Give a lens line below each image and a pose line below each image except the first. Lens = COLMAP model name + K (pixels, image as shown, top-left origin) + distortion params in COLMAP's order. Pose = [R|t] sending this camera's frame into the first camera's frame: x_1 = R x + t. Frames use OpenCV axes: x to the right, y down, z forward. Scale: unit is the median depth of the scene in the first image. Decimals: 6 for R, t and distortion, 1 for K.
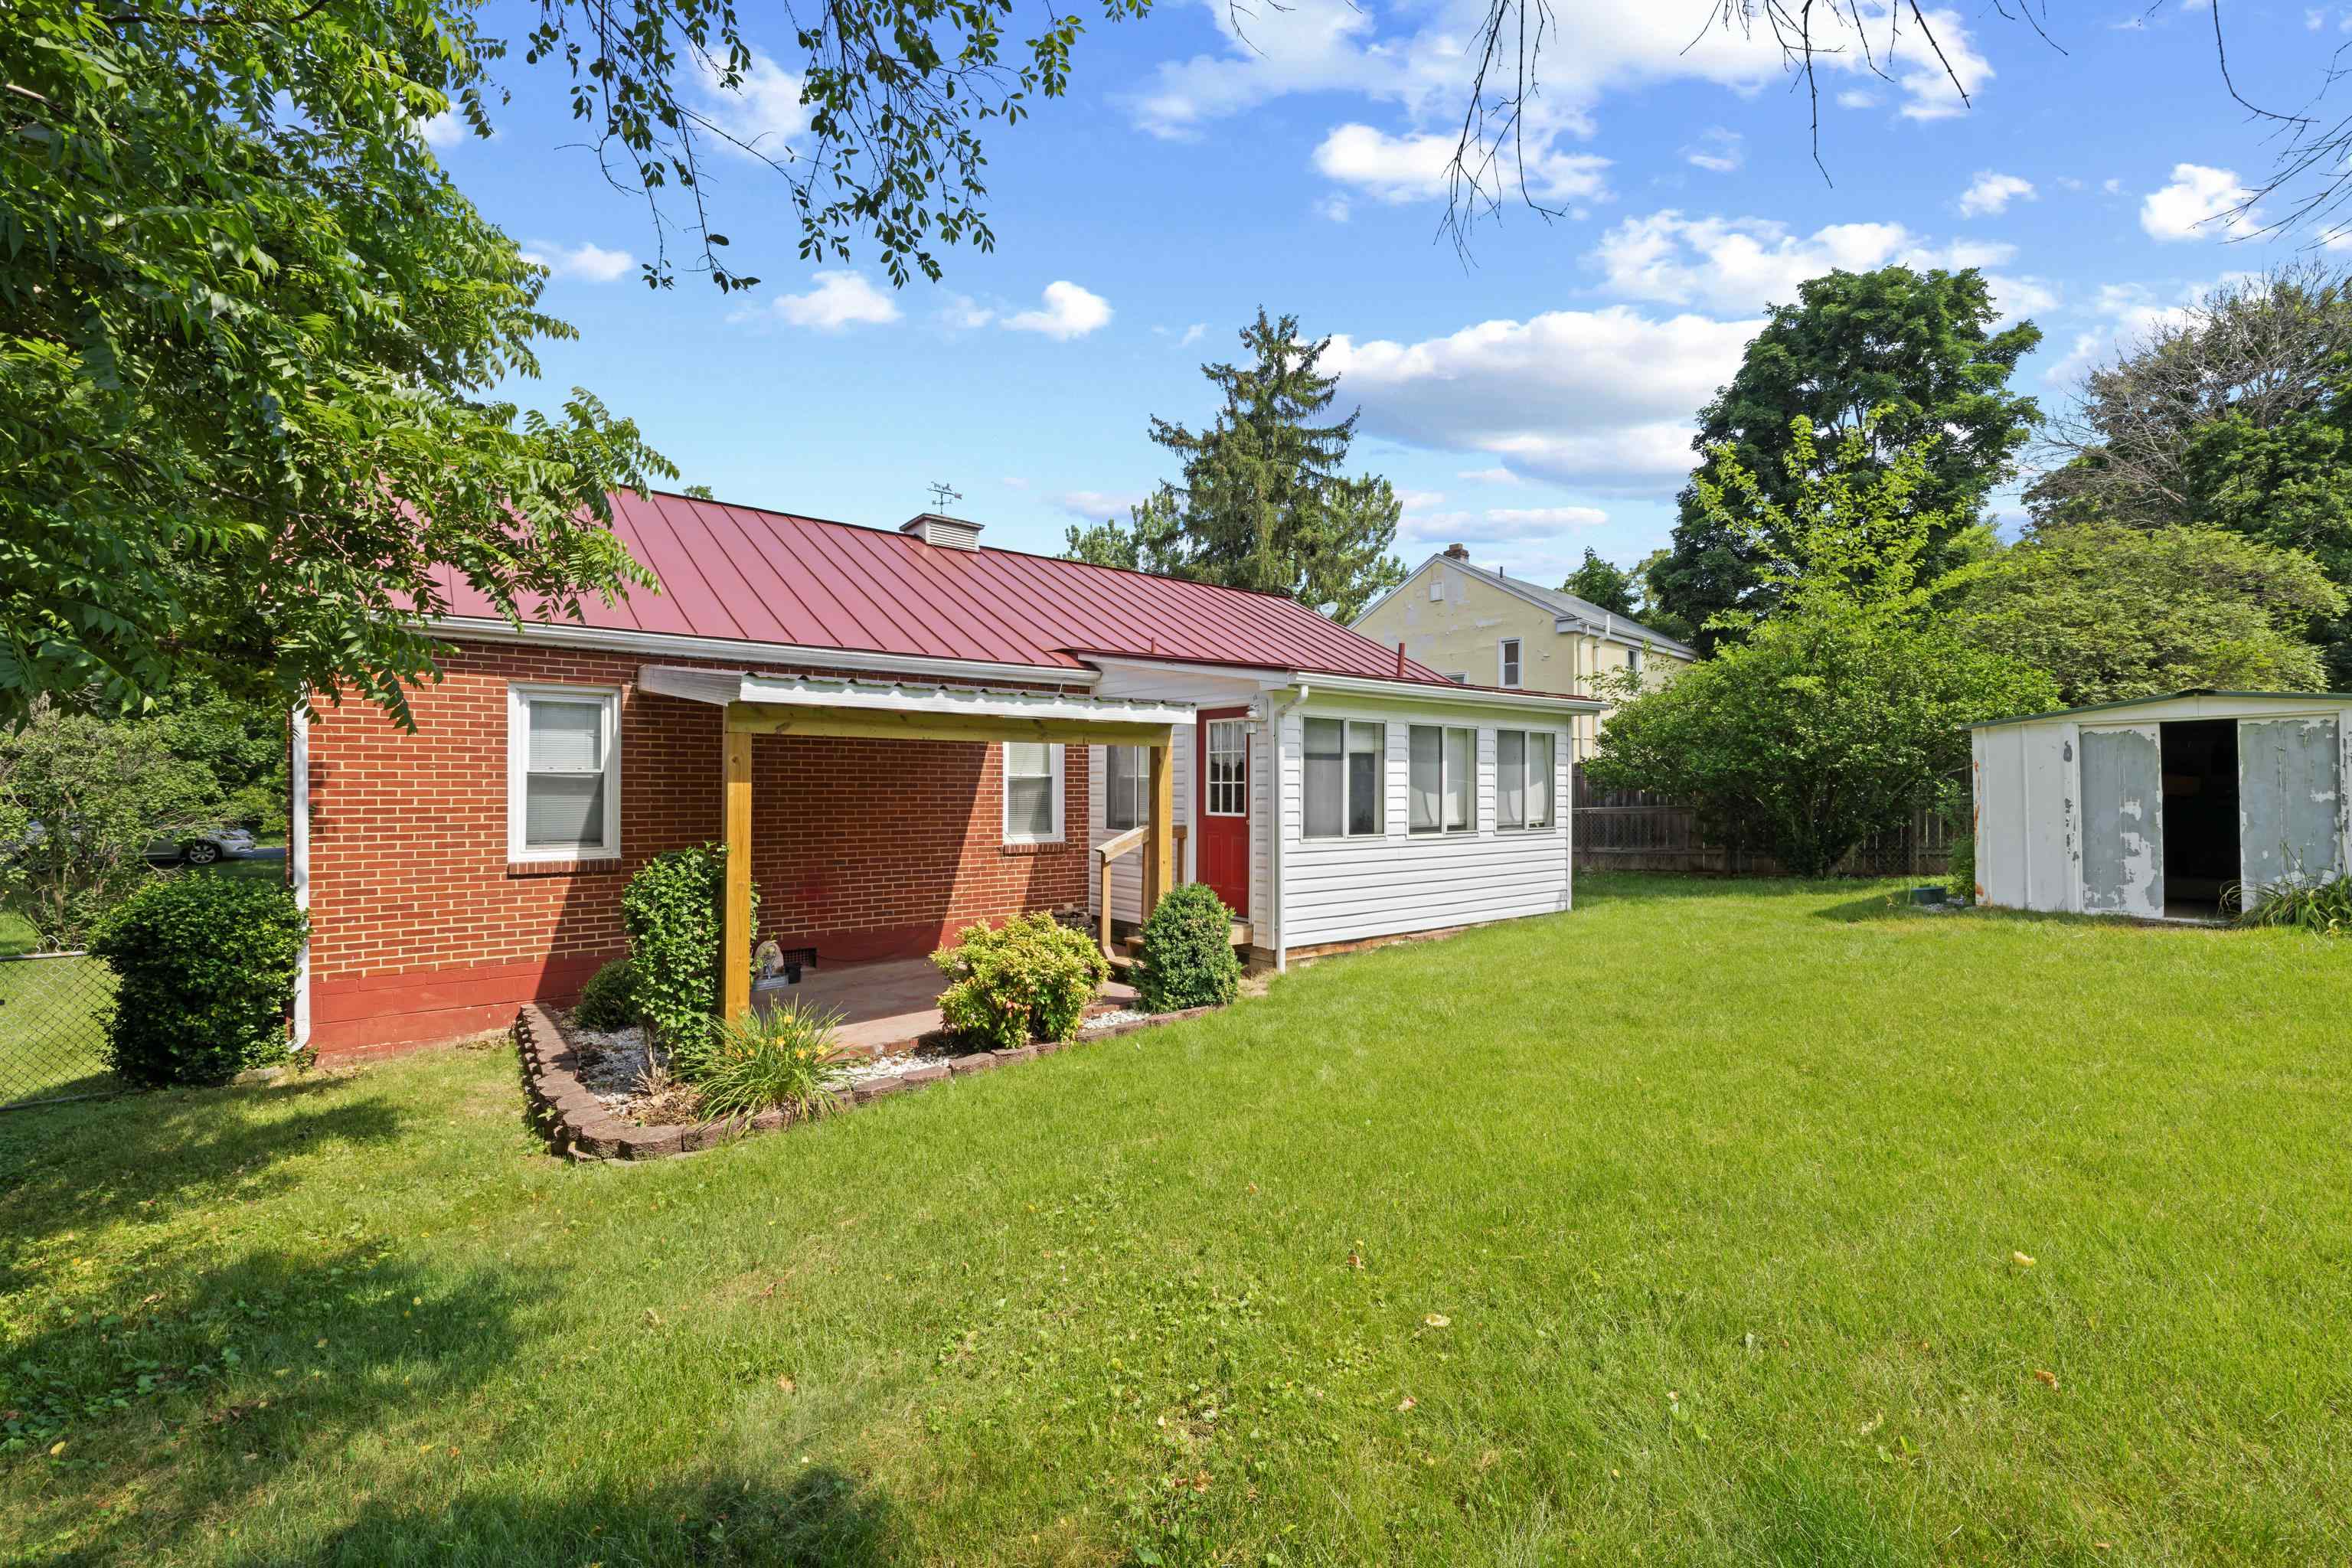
lens RADIAL K [[996.7, 0, 1176.5], [0, 996.7, 767.6], [0, 0, 1]] dist [0.000839, 0.000160]
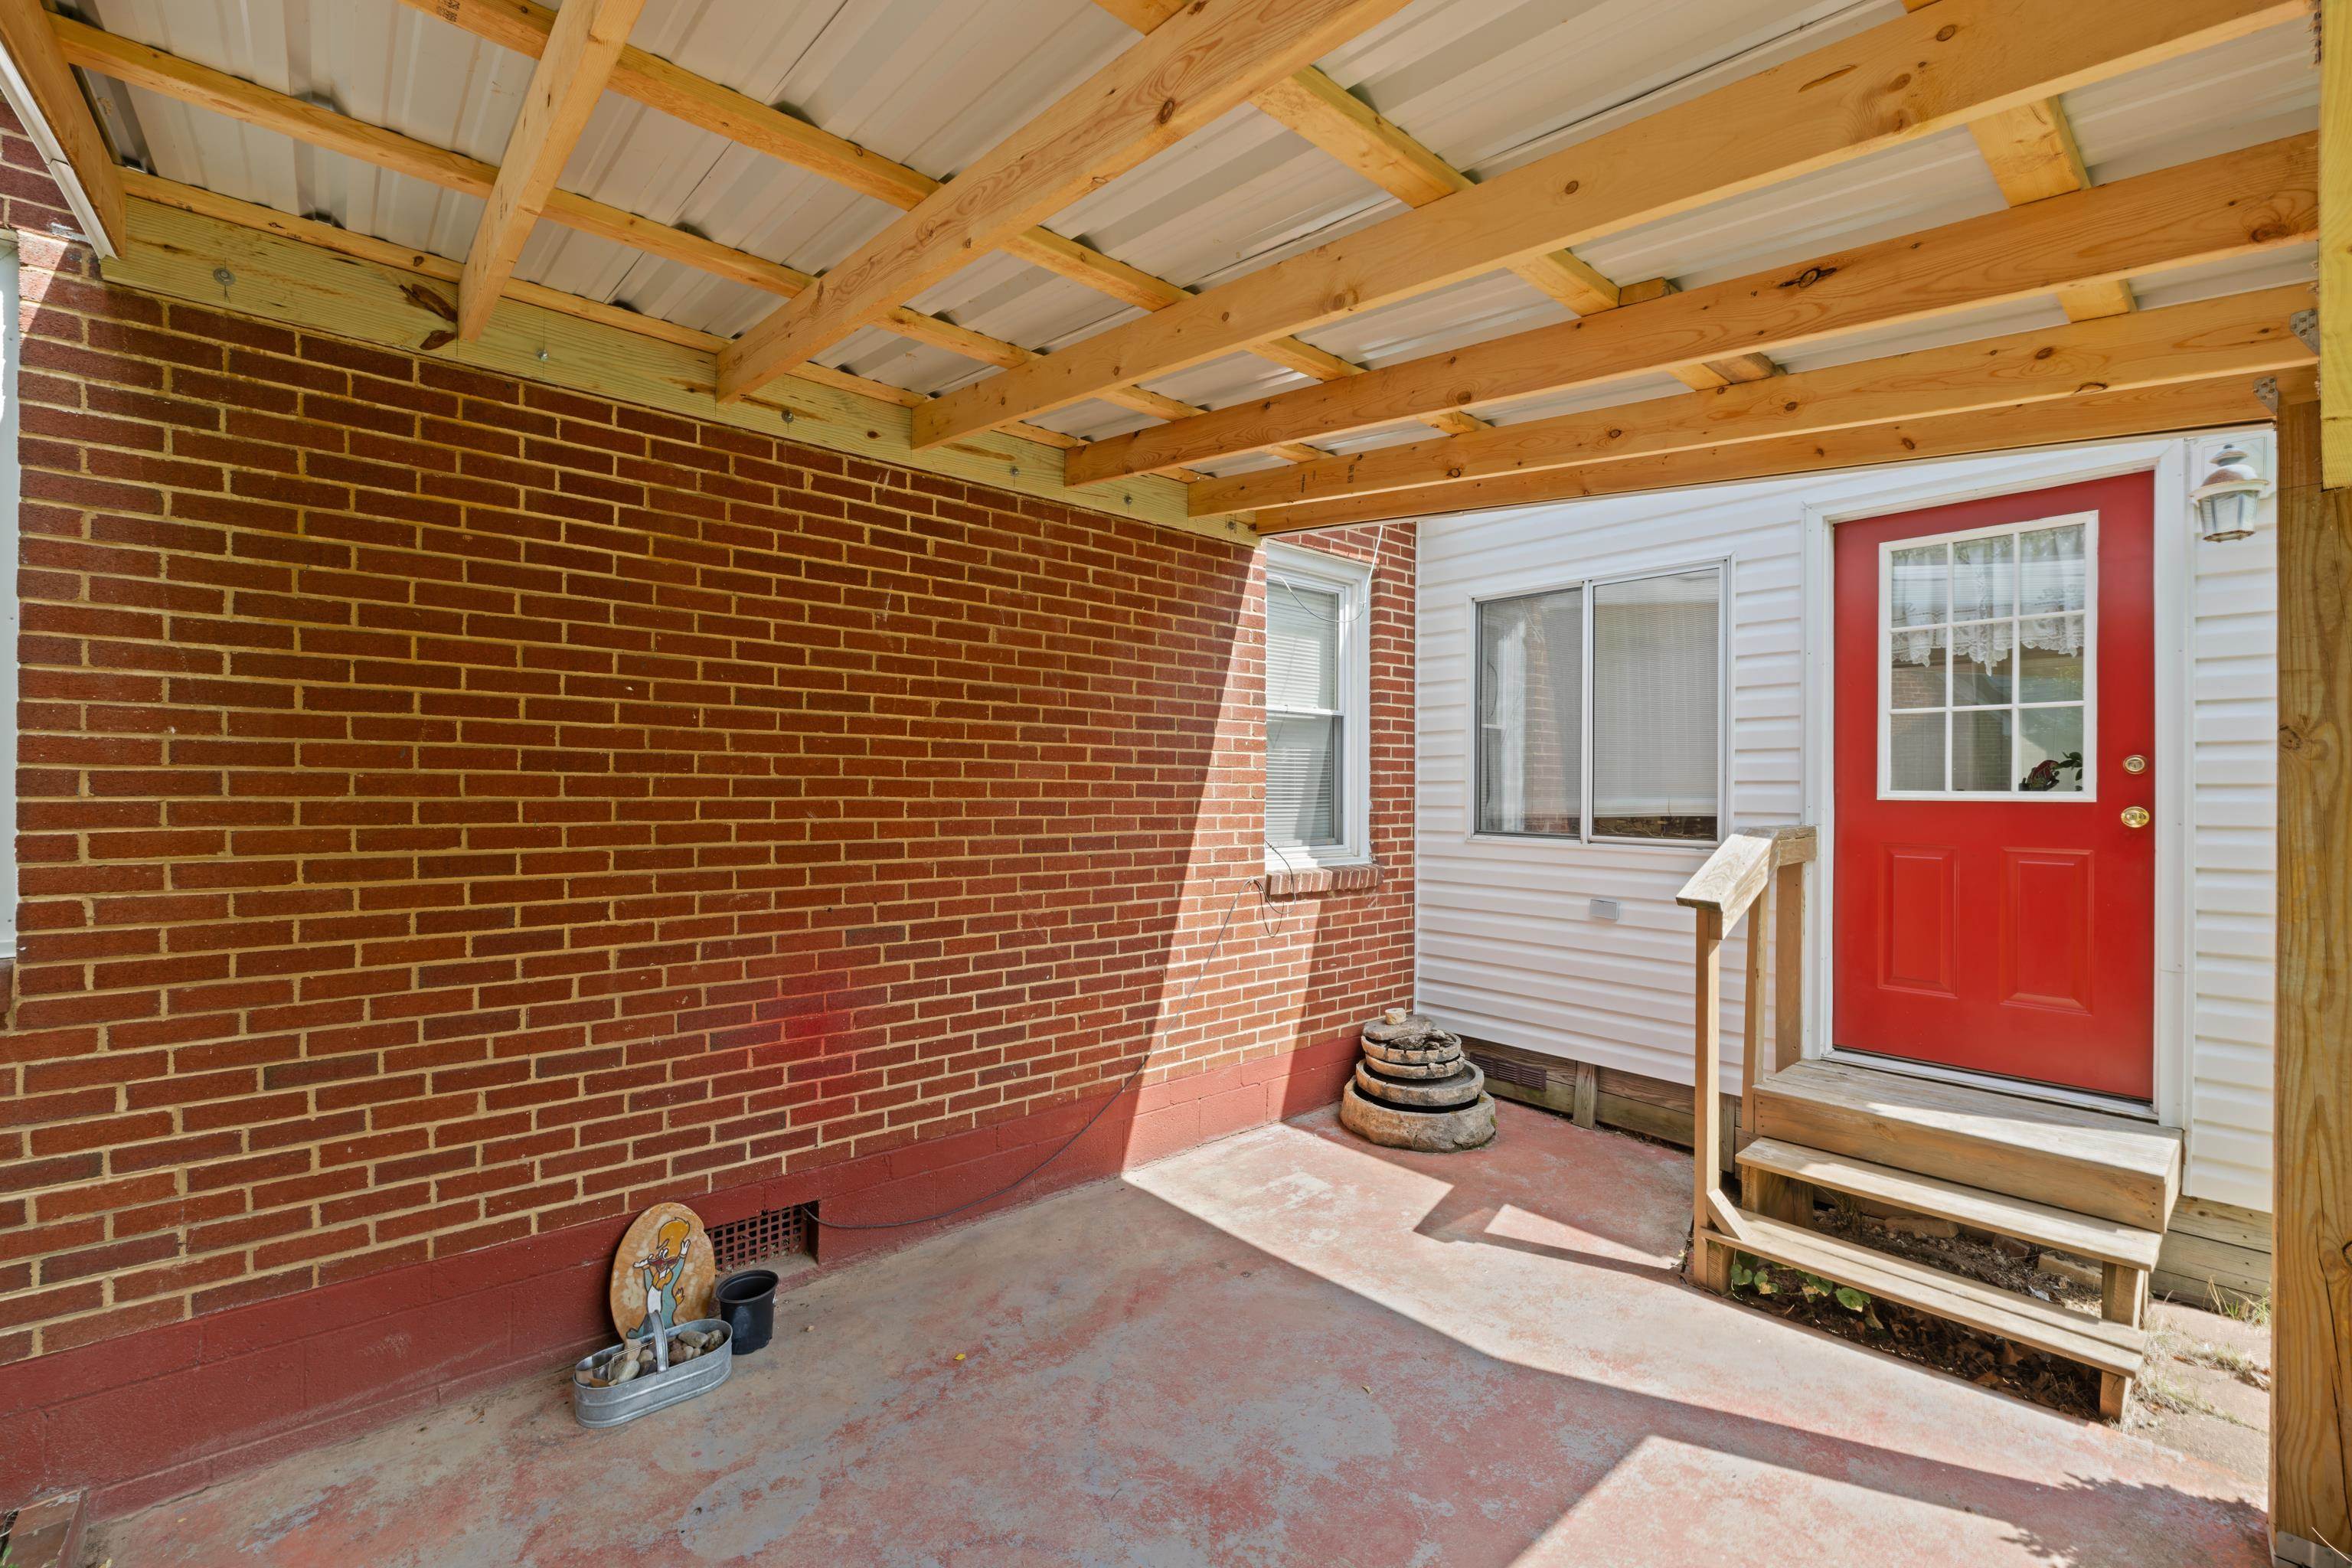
lens RADIAL K [[996.7, 0, 1176.5], [0, 996.7, 767.6], [0, 0, 1]] dist [0.000839, 0.000160]
pose [[0.998962, 0.004231, 0.045364, -0.249448], [-0.004099, 0.999987, -0.002998, 0.038215], [-0.045376, 0.002809, 0.998966, 0.644154]]
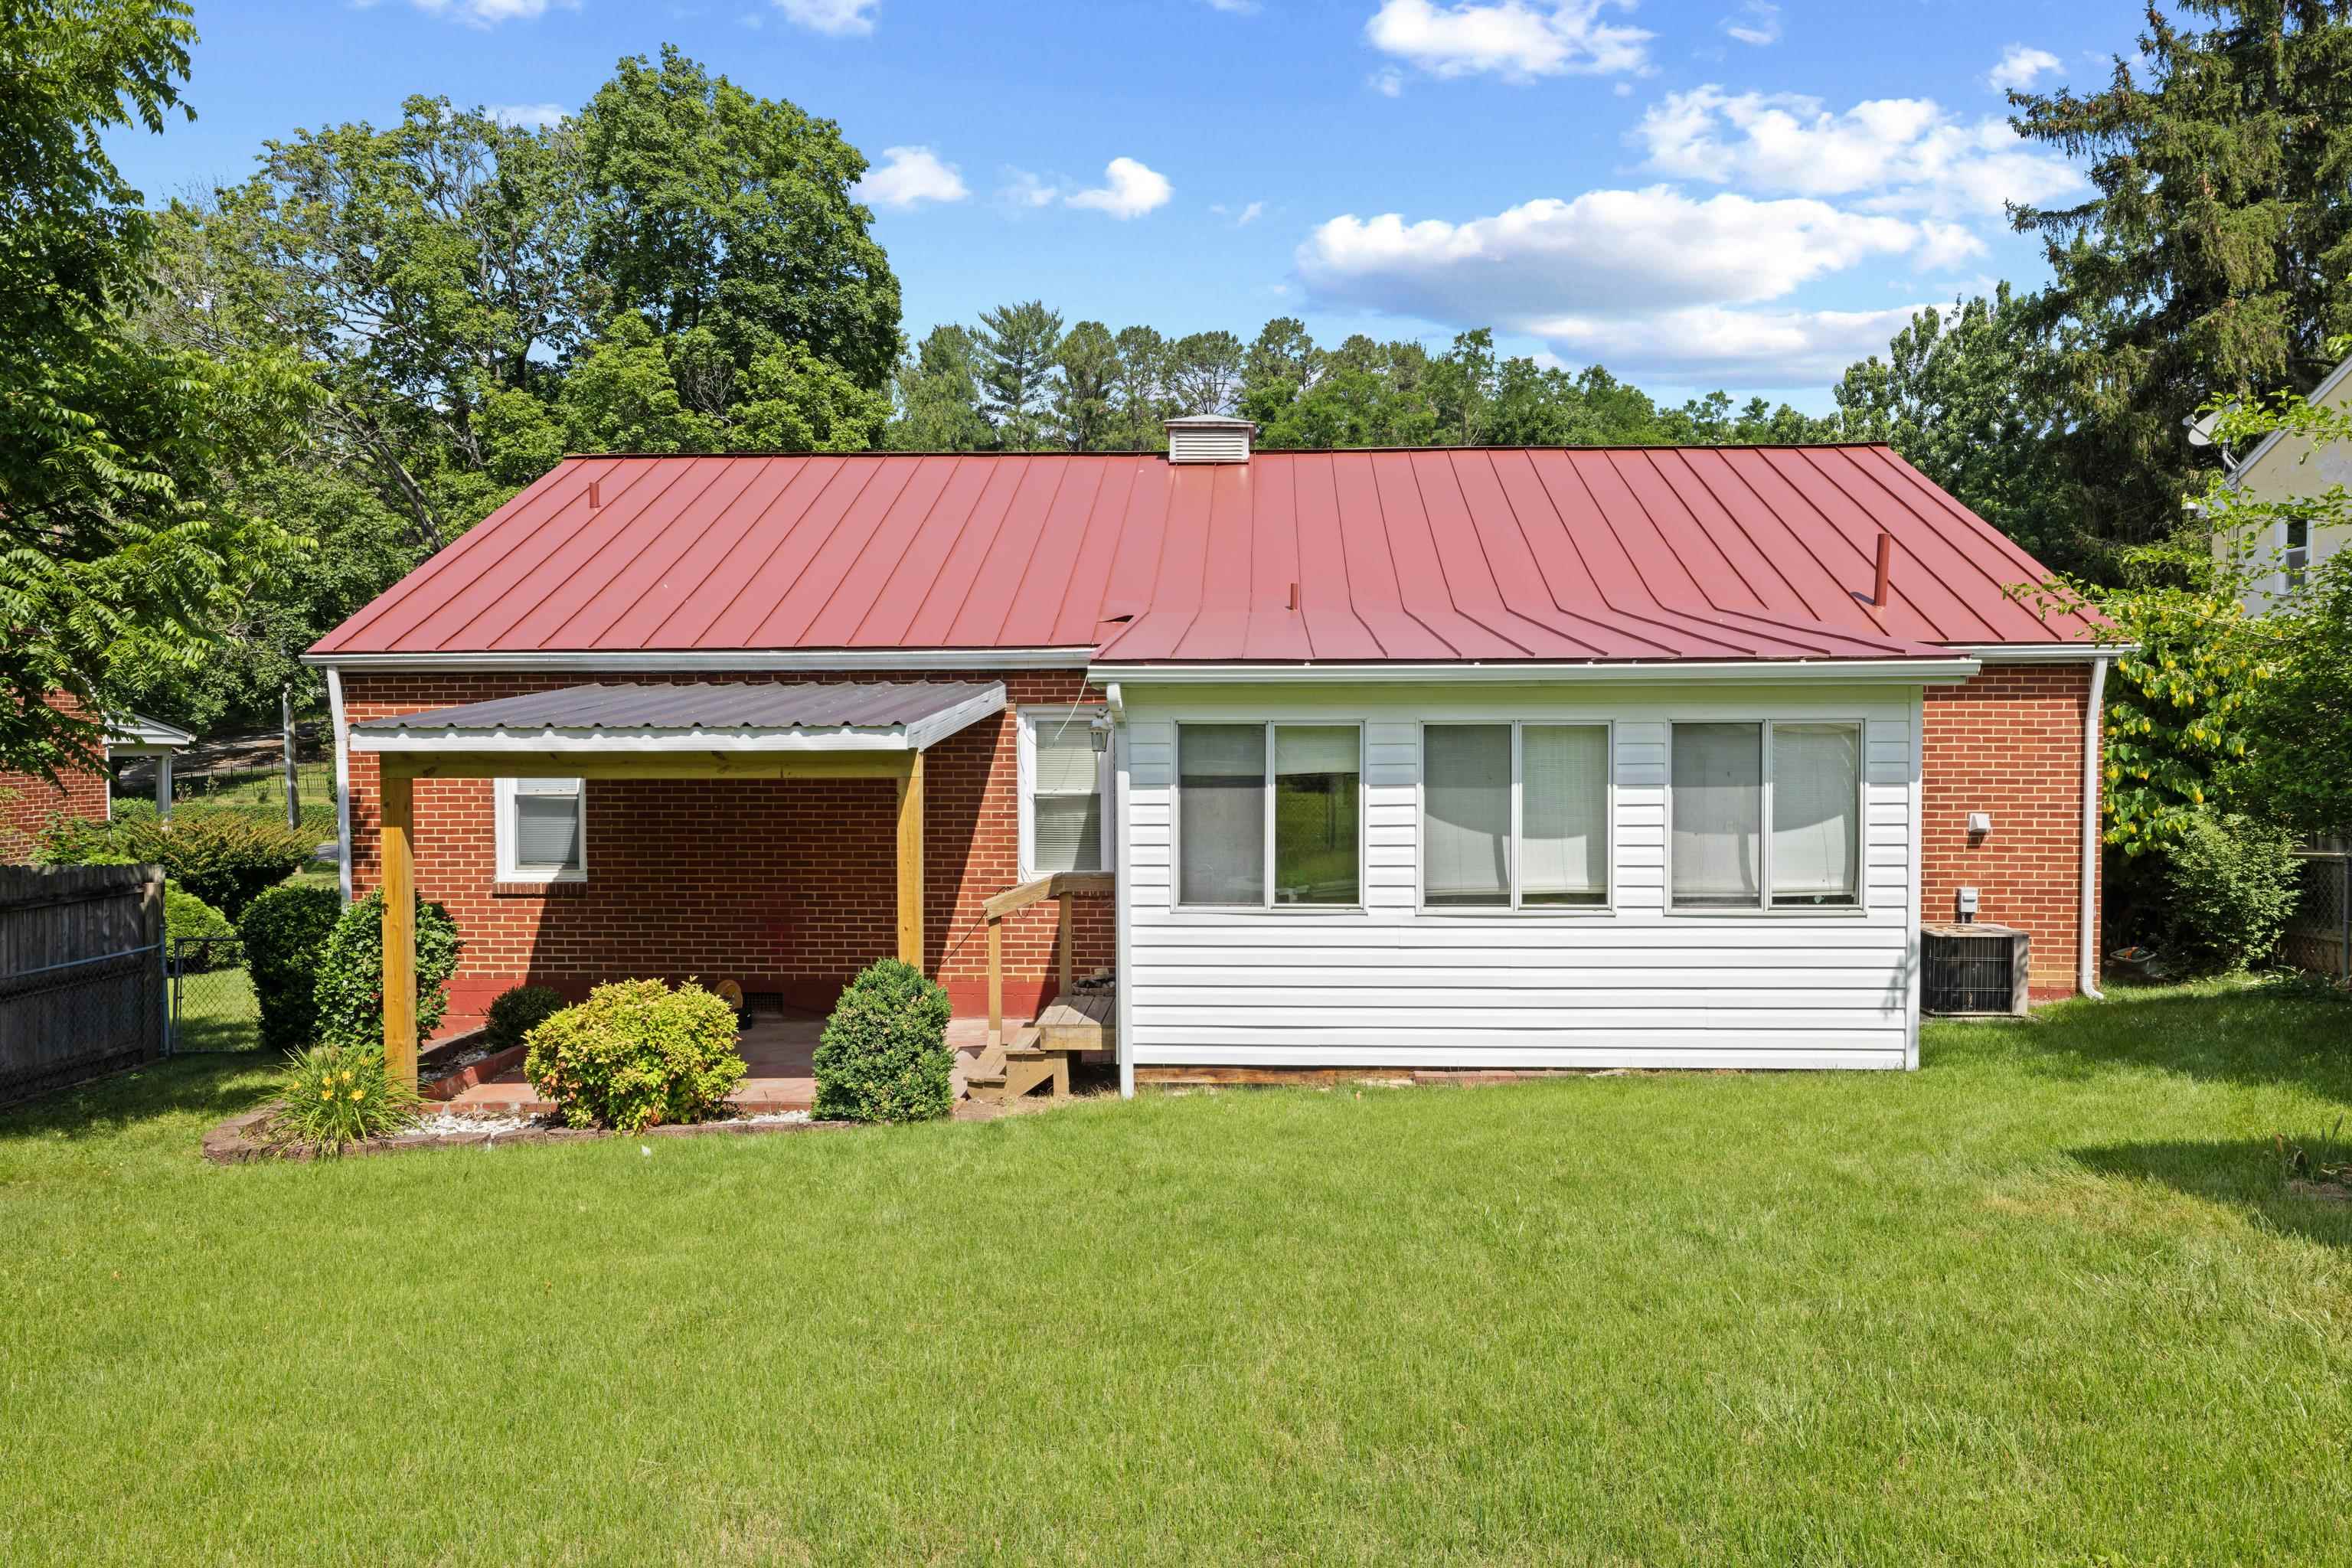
lens RADIAL K [[1533.8, 0, 1177.5], [0, 1533.8, 745.1], [0, 0, 1]] dist [-0.002791, -0.000732]
pose [[0.758634, -0.003460, -0.651508, 0.749956], [0.017478, 0.999734, 0.015043, -0.048960], [0.651283, -0.022799, 0.758492, 0.203094]]
